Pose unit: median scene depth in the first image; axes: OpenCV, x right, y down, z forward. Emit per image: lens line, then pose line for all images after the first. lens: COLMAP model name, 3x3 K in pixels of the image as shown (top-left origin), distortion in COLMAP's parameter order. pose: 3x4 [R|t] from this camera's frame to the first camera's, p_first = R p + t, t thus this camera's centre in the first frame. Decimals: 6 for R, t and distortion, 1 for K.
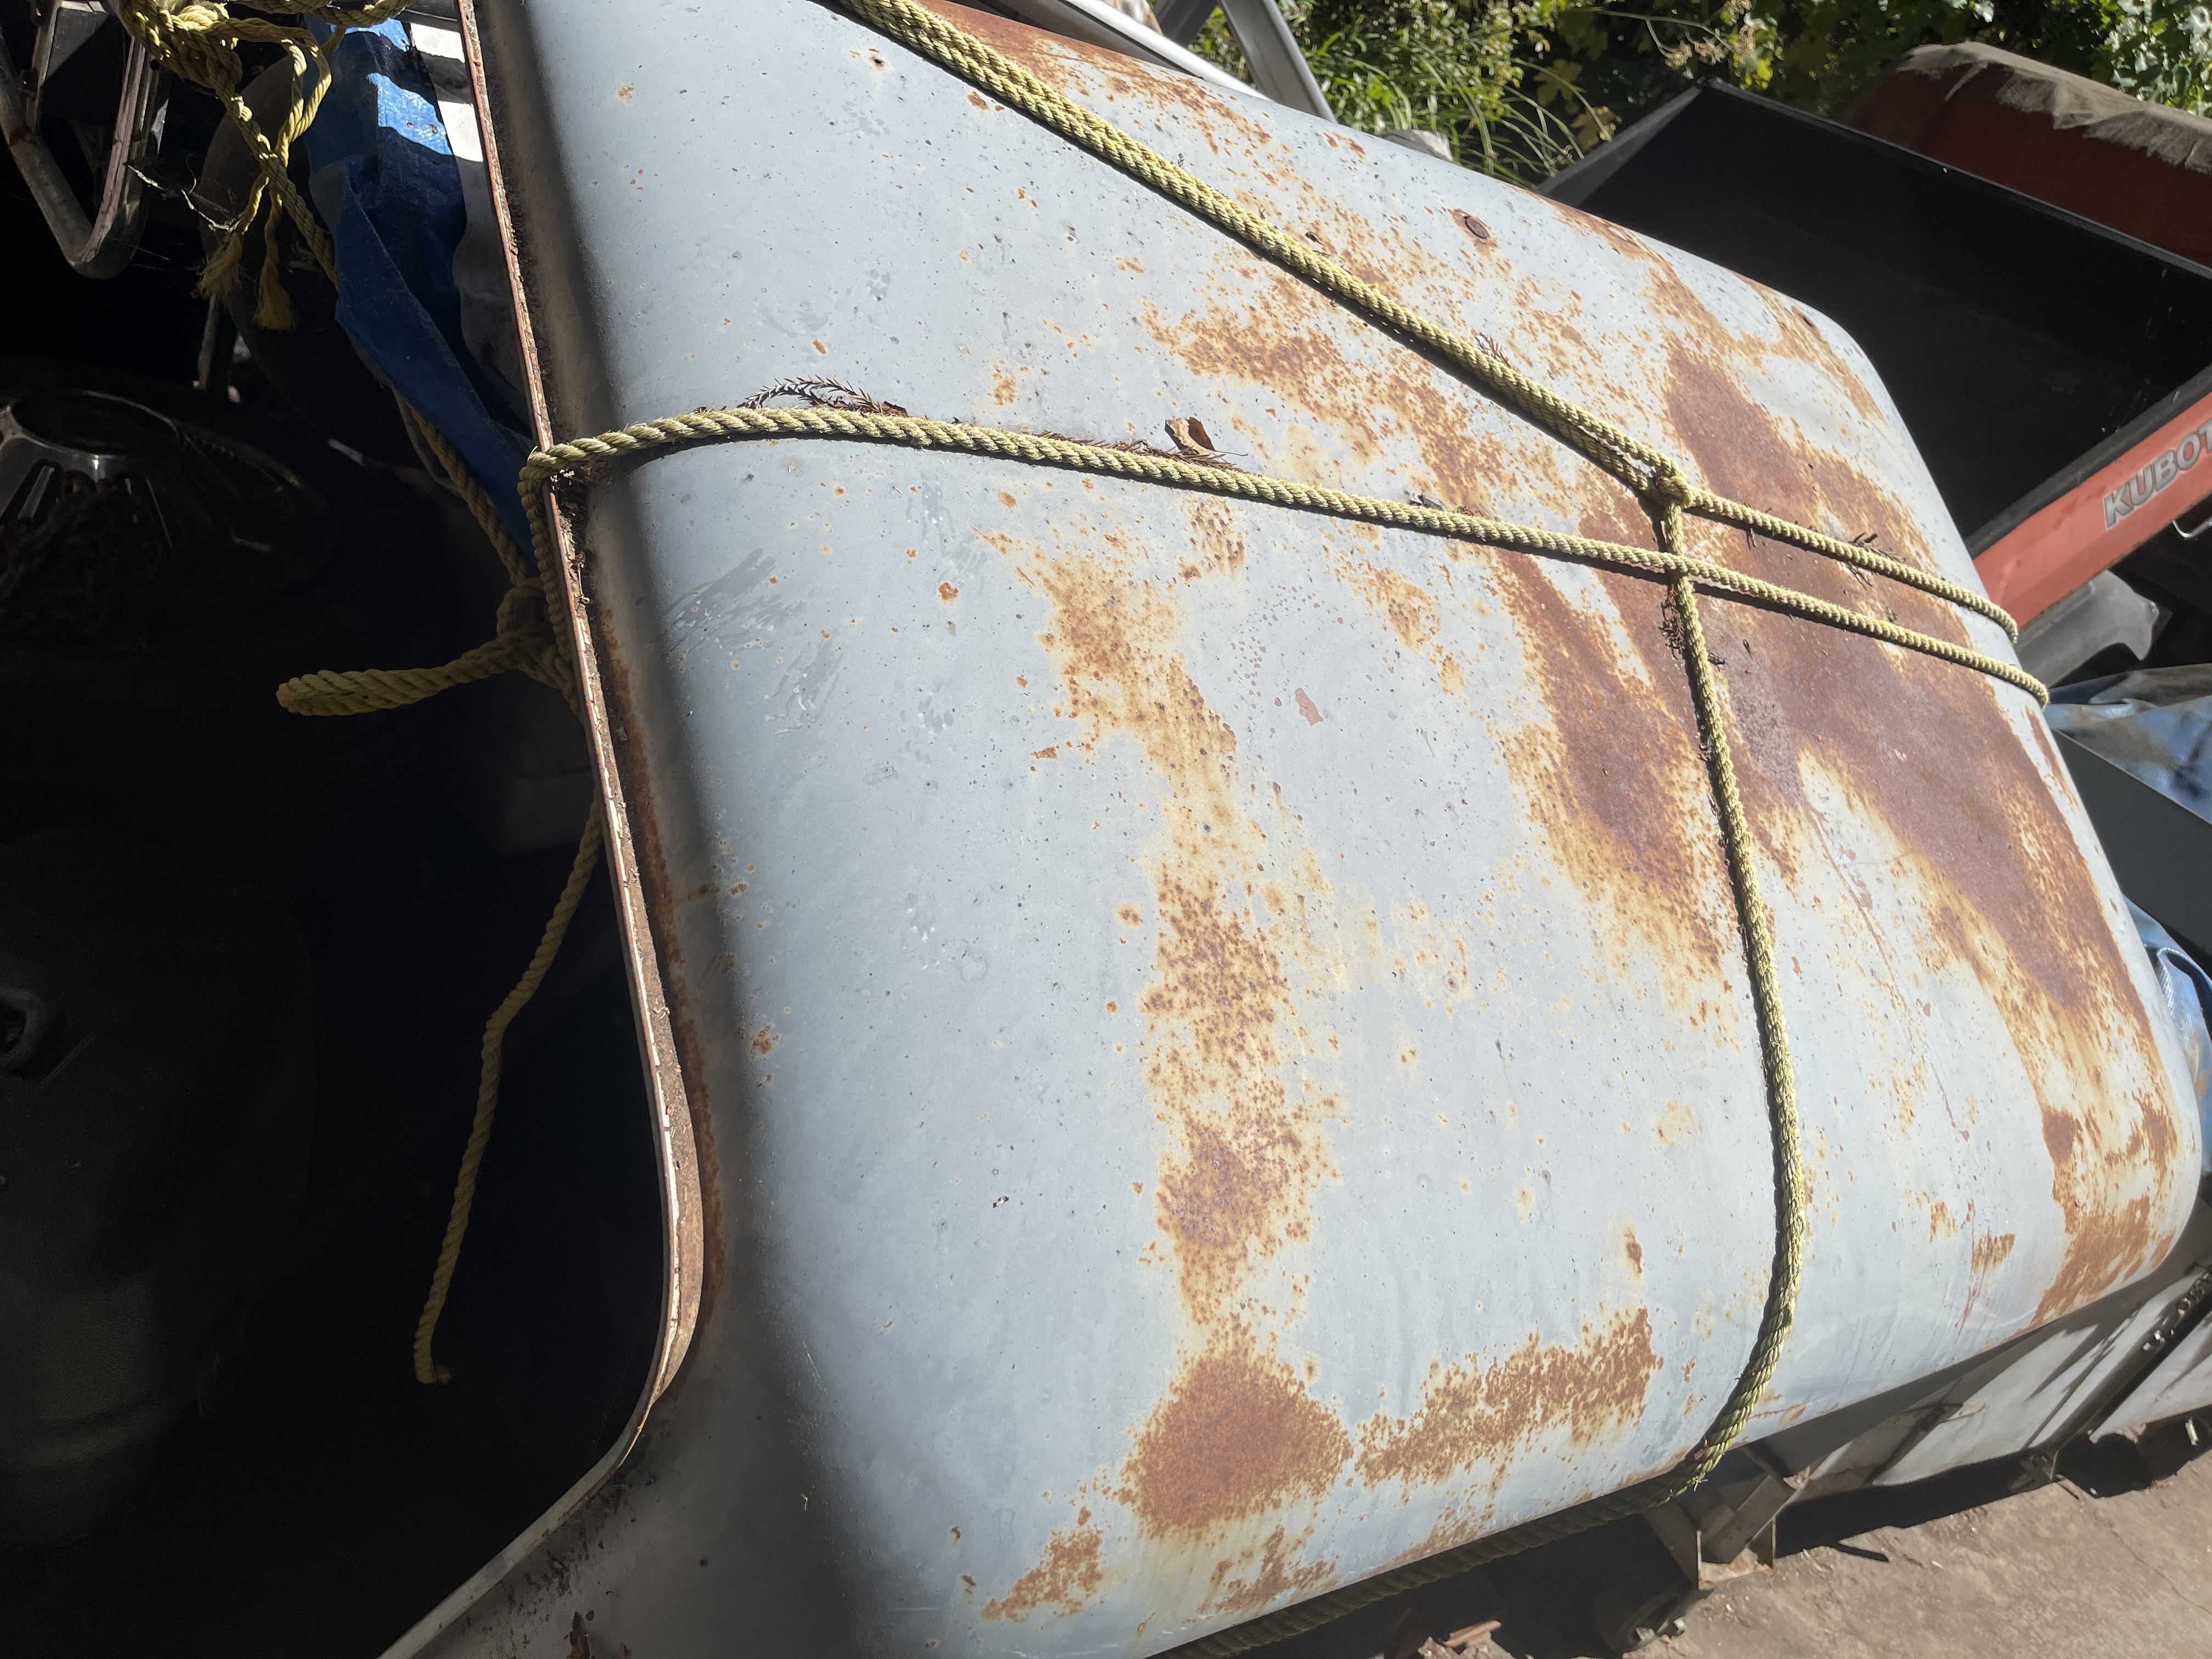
lens RADIAL K [[1703.5, 0, 1099.5], [0, 1703.5, 822.1], [0, 0, 1]] dist [0.065268, -0.087876]
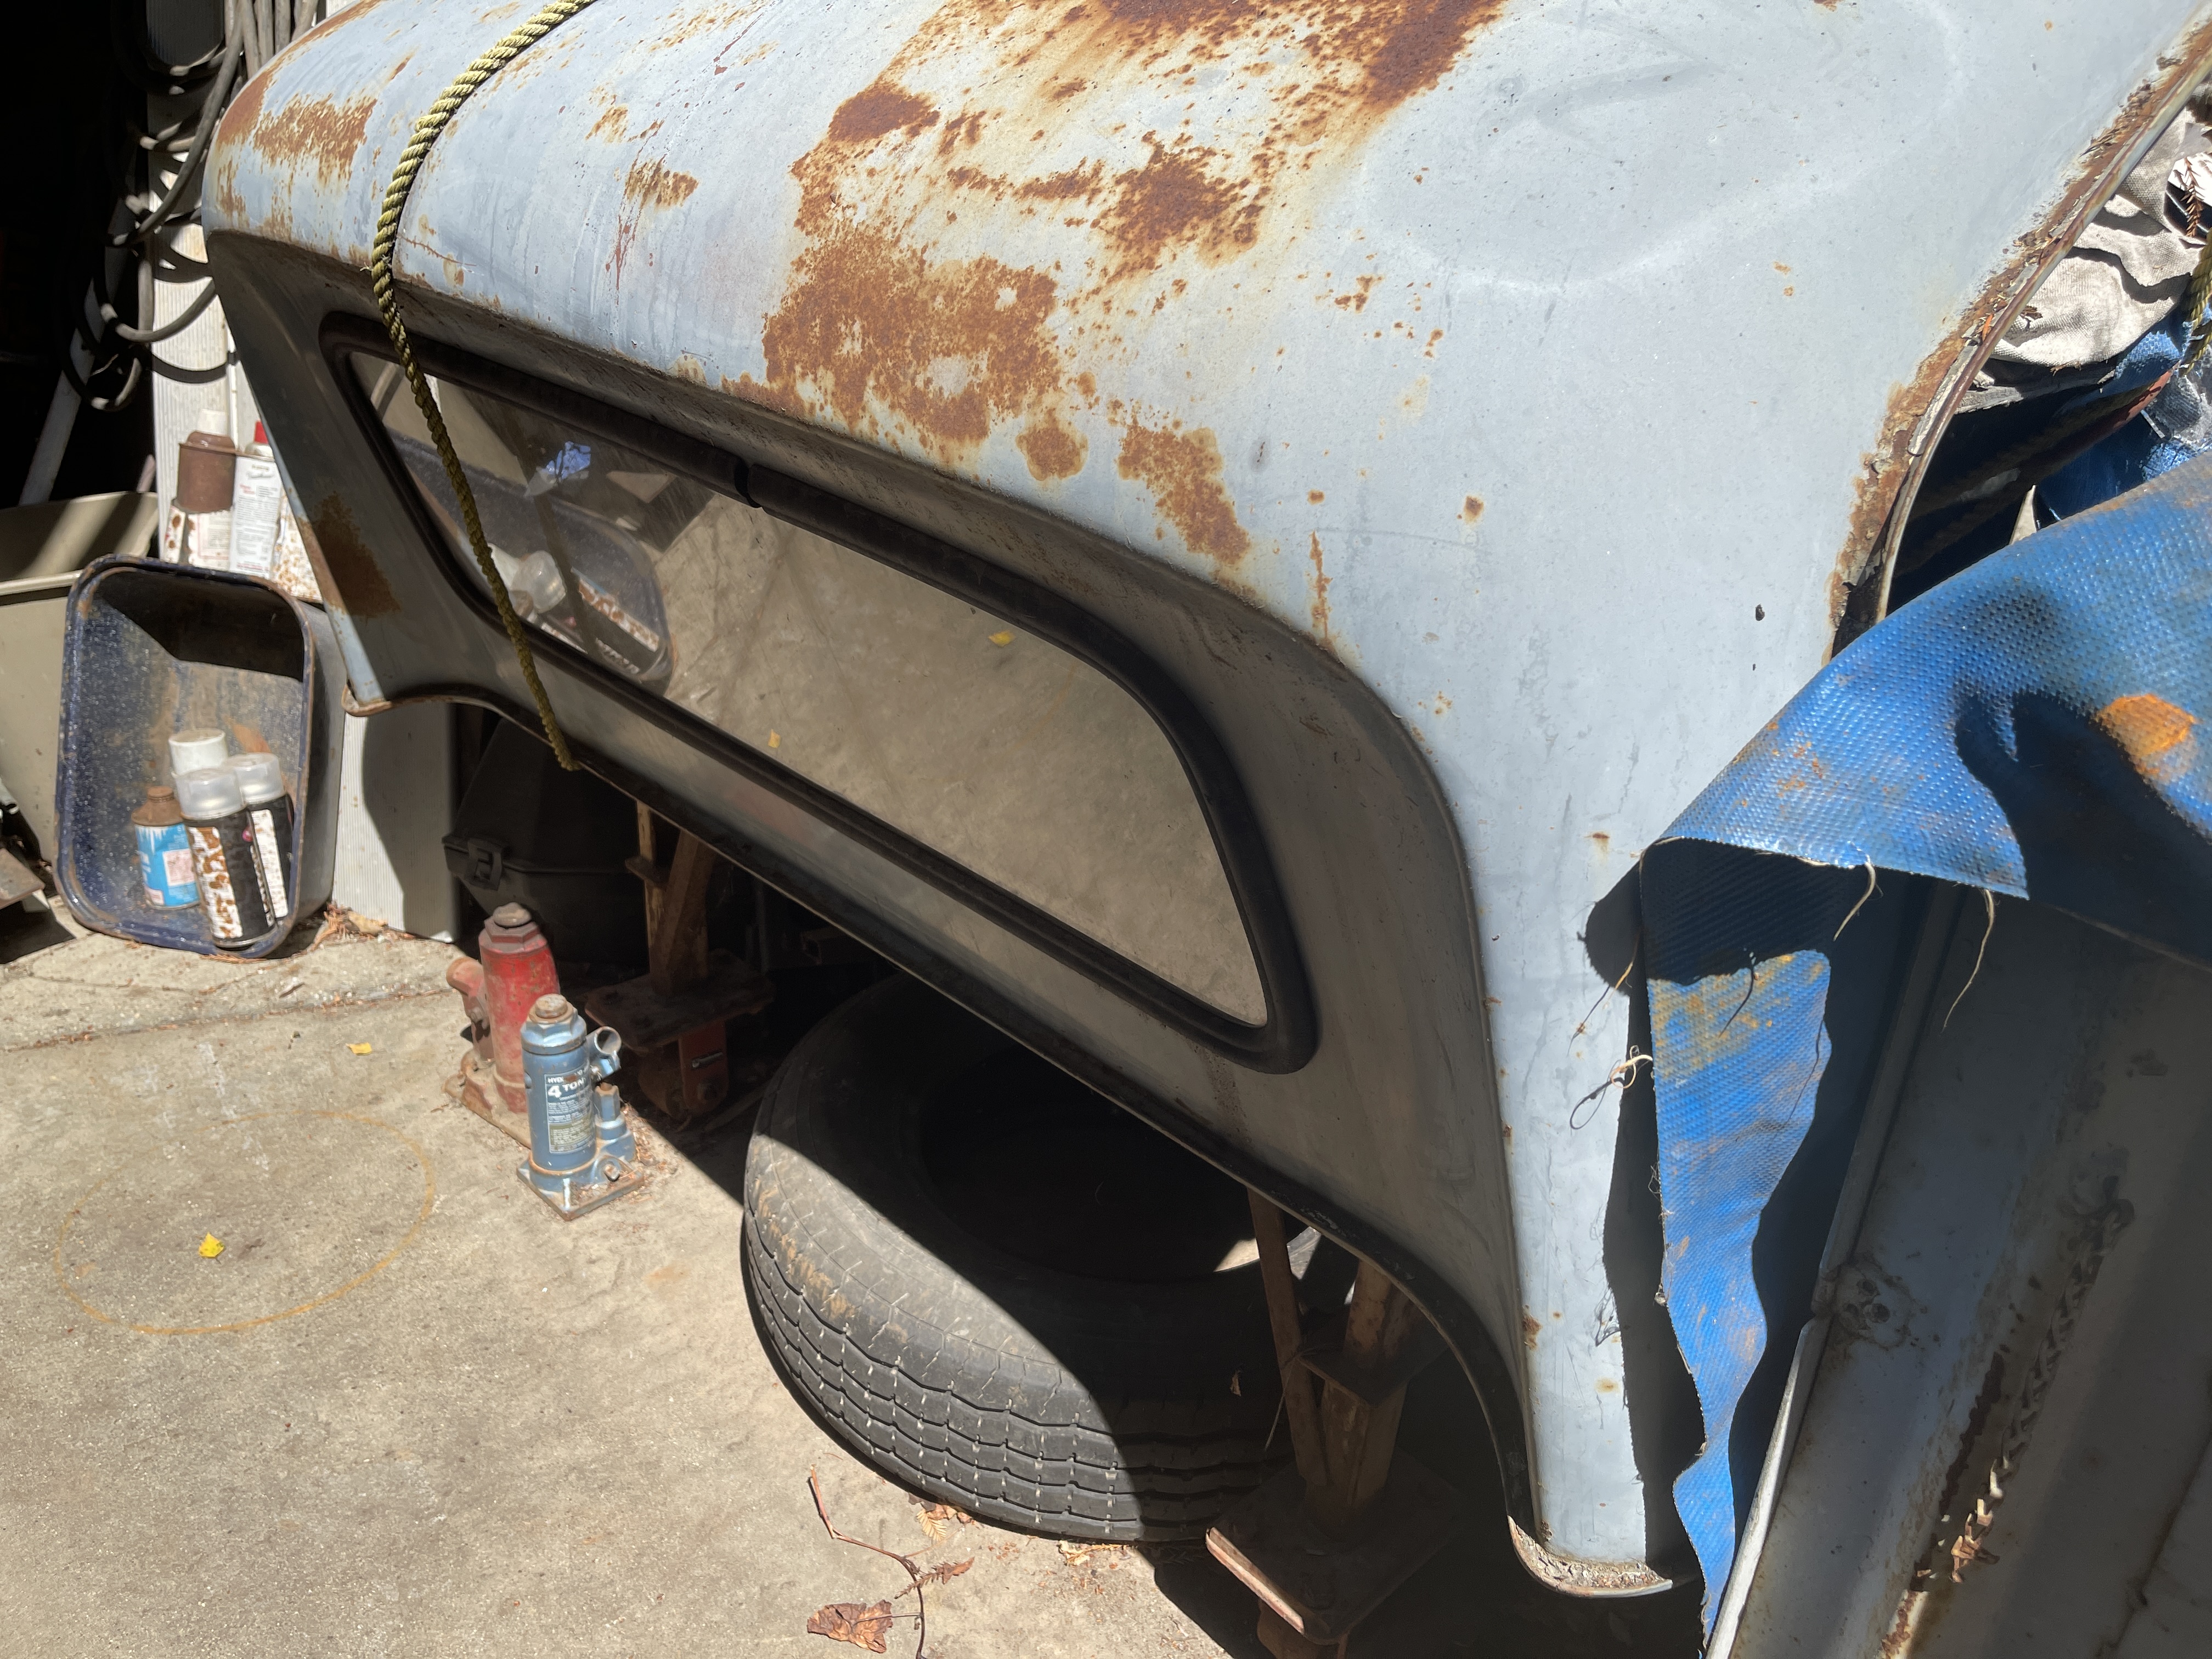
lens RADIAL K [[1703.5, 0, 1099.5], [0, 1703.5, 822.1], [0, 0, 1]] dist [0.065268, -0.087876]
pose [[0.171811, 0.033117, -0.984573, 1.430397], [-0.455242, 0.888988, -0.049539, 0.484602], [0.873633, 0.456731, 0.167814, 1.244667]]
